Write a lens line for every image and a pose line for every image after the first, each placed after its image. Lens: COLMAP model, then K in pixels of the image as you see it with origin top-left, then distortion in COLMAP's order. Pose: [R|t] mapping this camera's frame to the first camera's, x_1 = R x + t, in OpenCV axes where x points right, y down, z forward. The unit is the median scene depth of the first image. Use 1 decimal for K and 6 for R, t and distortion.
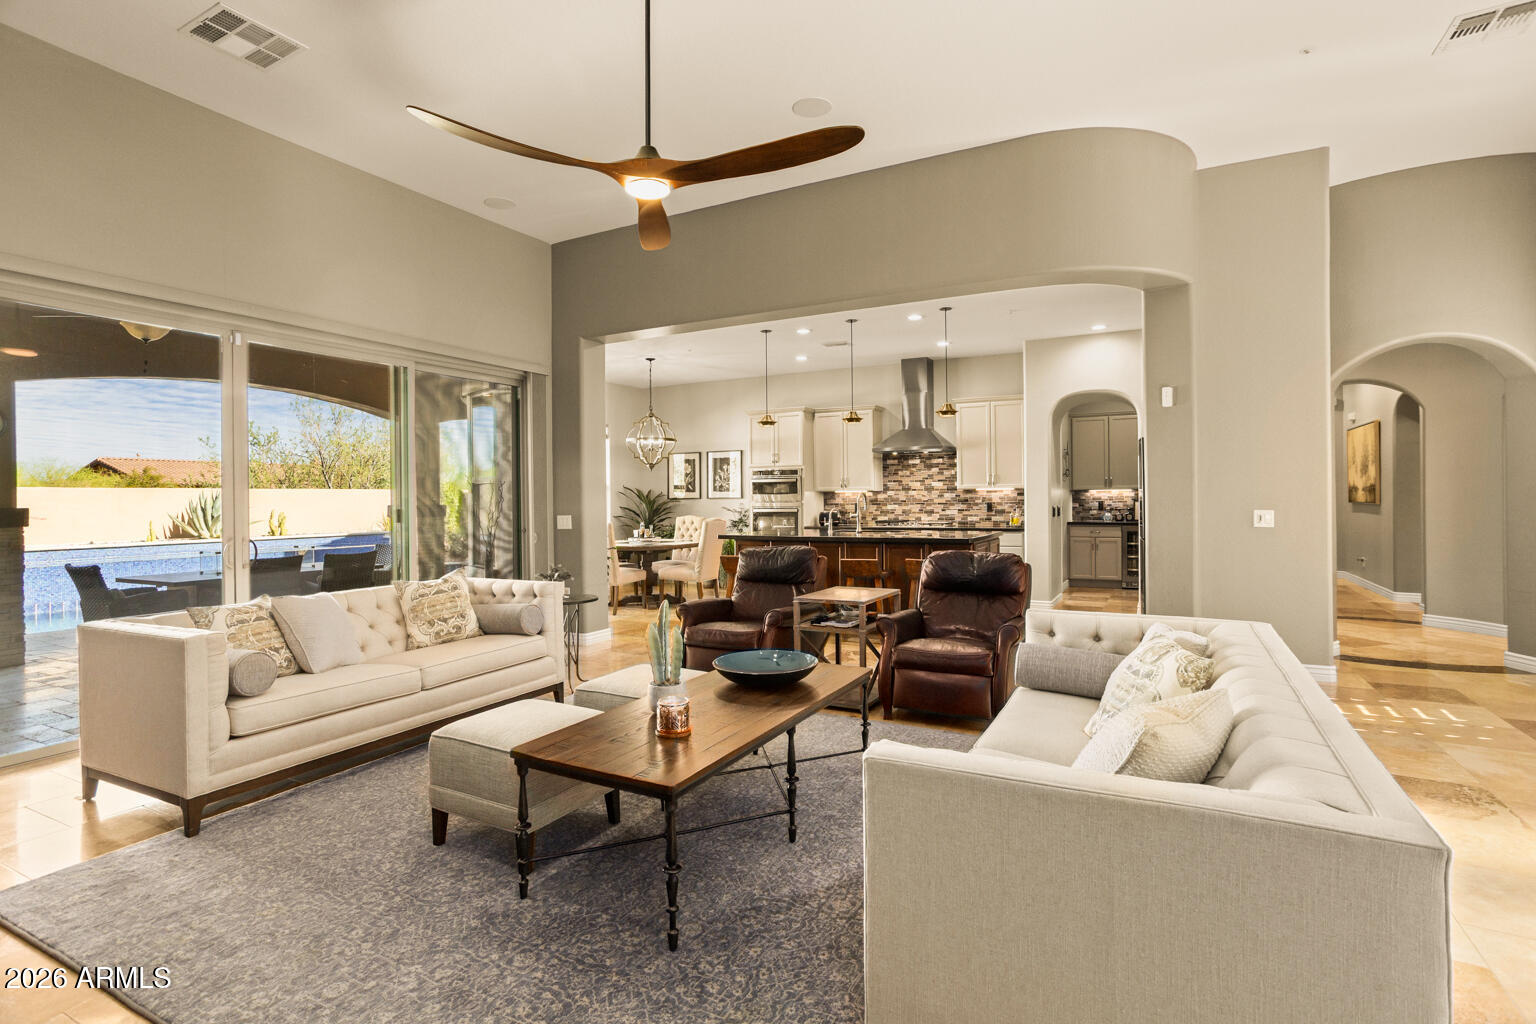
lens RADIAL K [[736.0, 0, 779.3], [0, 736.0, 505.2], [0, 0, 1]] dist [-0.000310, 0.000207]
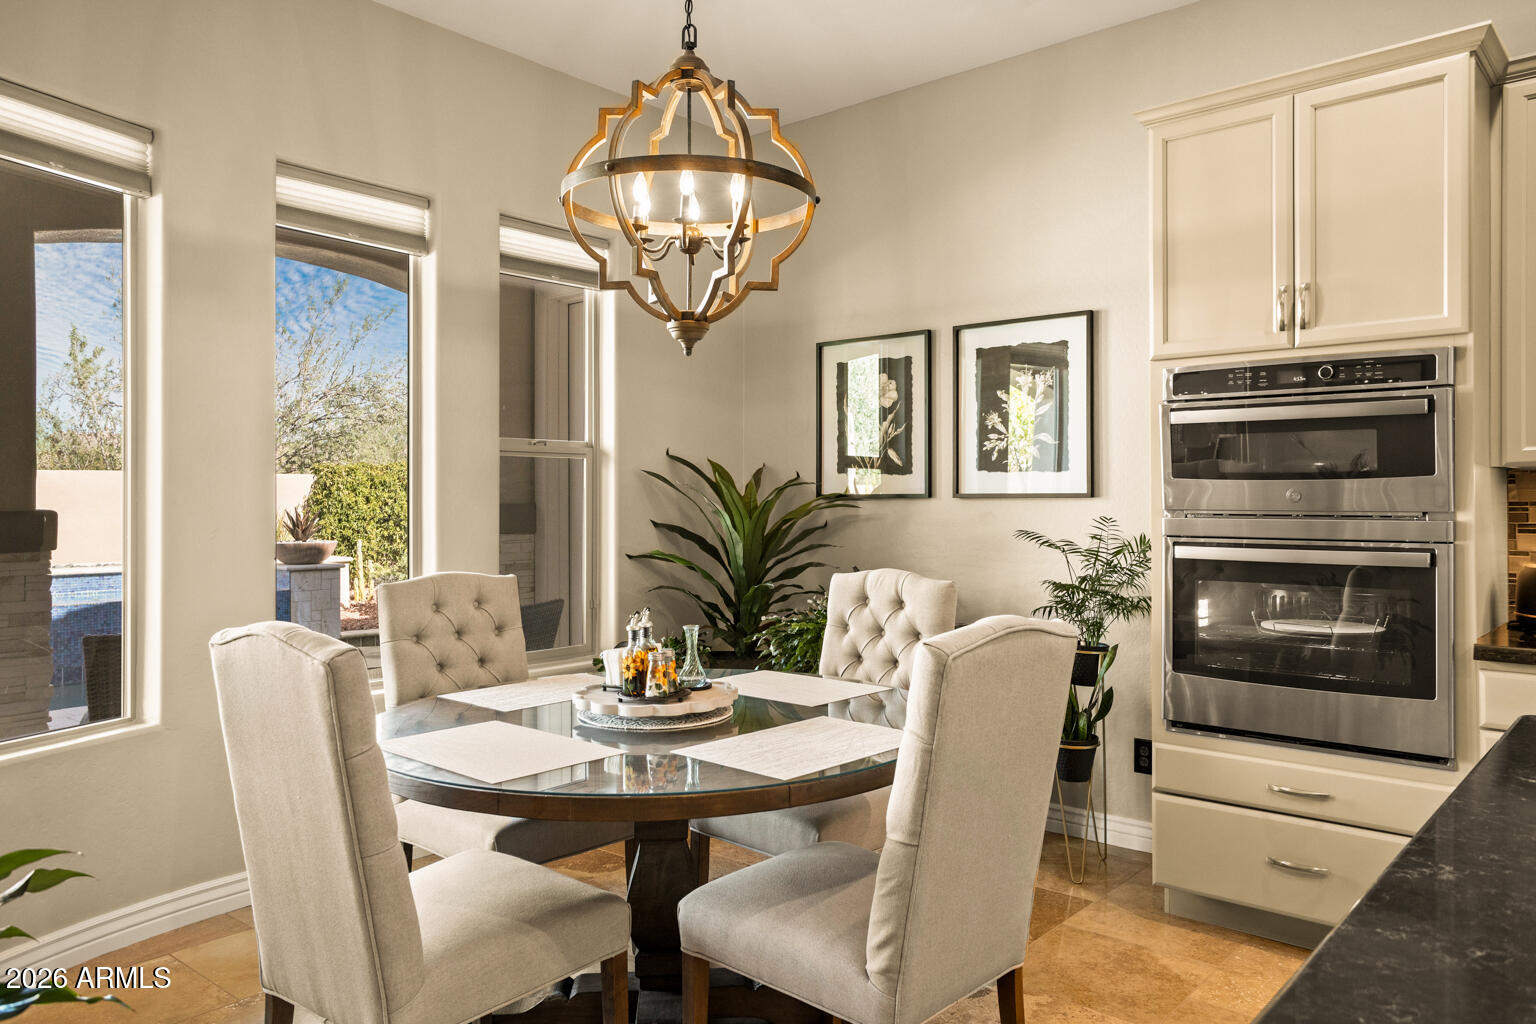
lens RADIAL K [[1054.7, 0, 763.5], [0, 1054.7, 504.7], [0, 0, 1]] dist [-0.002435, 0.004495]
pose [[0.967791, 0.009068, -0.251590, -0.076210], [-0.009527, 0.999954, -0.000609, -0.005891], [0.251573, 0.002986, 0.967834, 0.672486]]
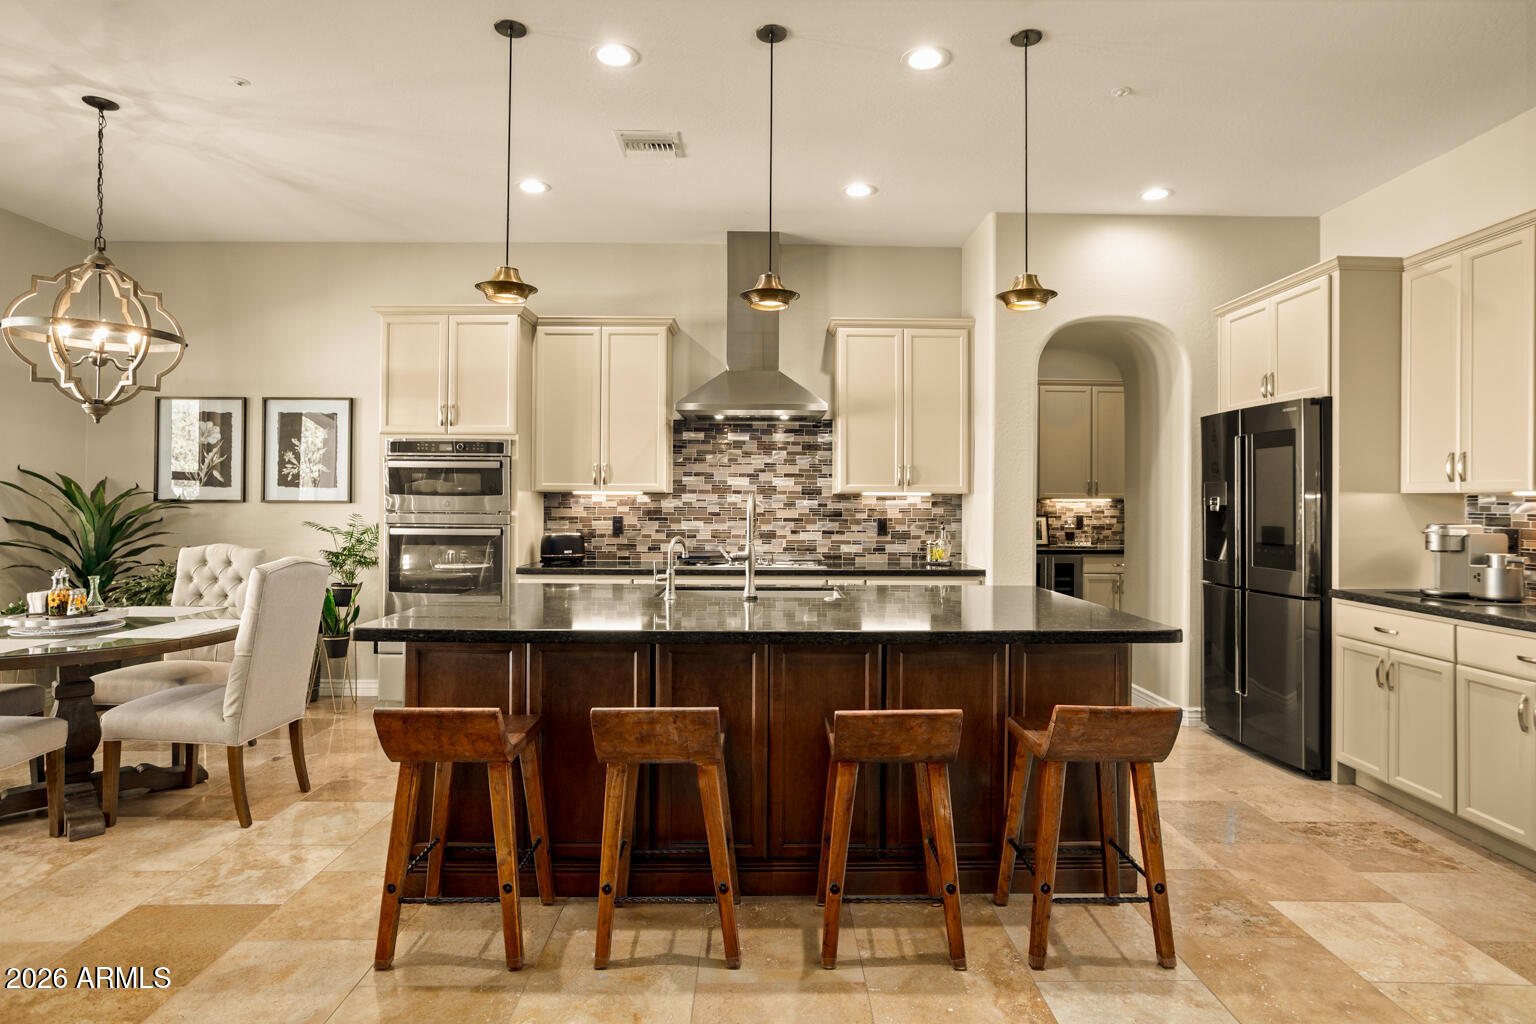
lens RADIAL K [[842.2, 0, 762.6], [0, 842.2, 496.9], [0, 0, 1]] dist [-0.007892, 0.008873]
pose [[0.889021, 0.018693, 0.457484, -0.068787], [-0.011233, 0.999756, -0.019020, -0.006490], [-0.457728, 0.011770, 0.889014, 0.457353]]
